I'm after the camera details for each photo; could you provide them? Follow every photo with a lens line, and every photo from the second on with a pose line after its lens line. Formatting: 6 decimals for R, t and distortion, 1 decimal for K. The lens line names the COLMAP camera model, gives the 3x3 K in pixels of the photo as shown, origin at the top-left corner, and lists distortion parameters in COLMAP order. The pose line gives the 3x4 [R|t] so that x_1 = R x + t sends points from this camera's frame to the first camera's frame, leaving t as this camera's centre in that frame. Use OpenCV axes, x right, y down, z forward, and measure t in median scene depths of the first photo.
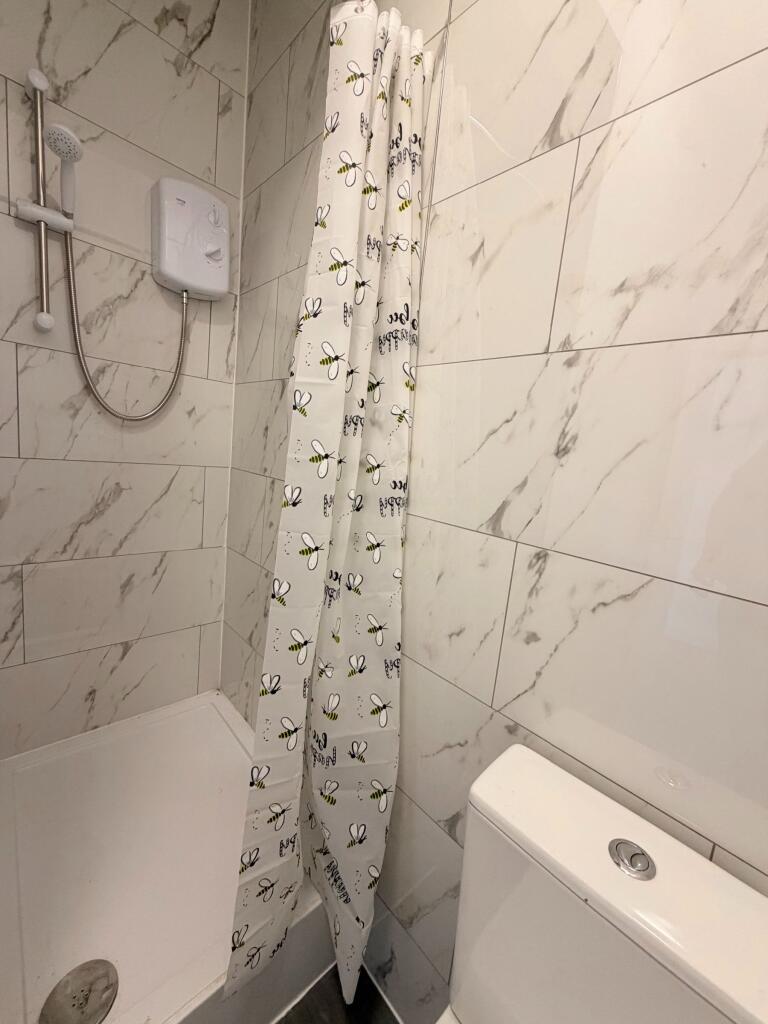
lens RADIAL K [[407.4, 0, 384.0], [0, 407.4, 509.8], [0, 0, 1]] dist [0.001678, 0.000710]
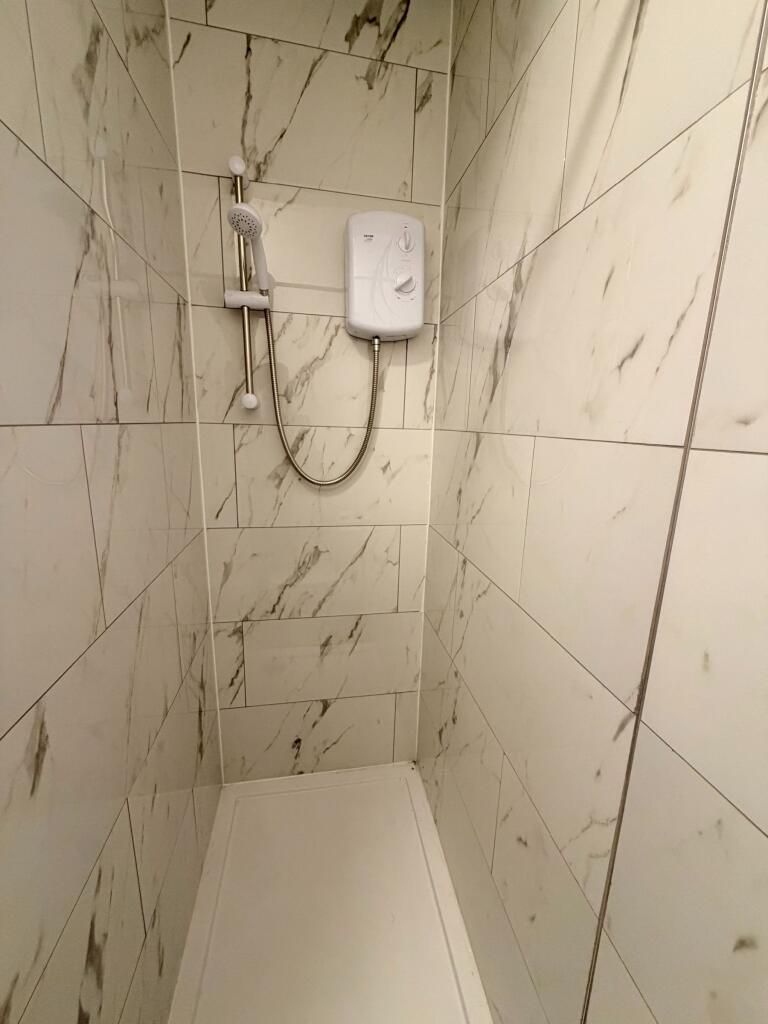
lens RADIAL K [[407.4, 0, 383.3], [0, 407.4, 511.2], [0, 0, 1]] dist [0.001678, 0.000710]
pose [[0.834564, 0.034497, -0.549831, 0.022984], [-0.023516, 0.999359, 0.027006, -0.193098], [0.550410, -0.009609, 0.834839, 0.283206]]
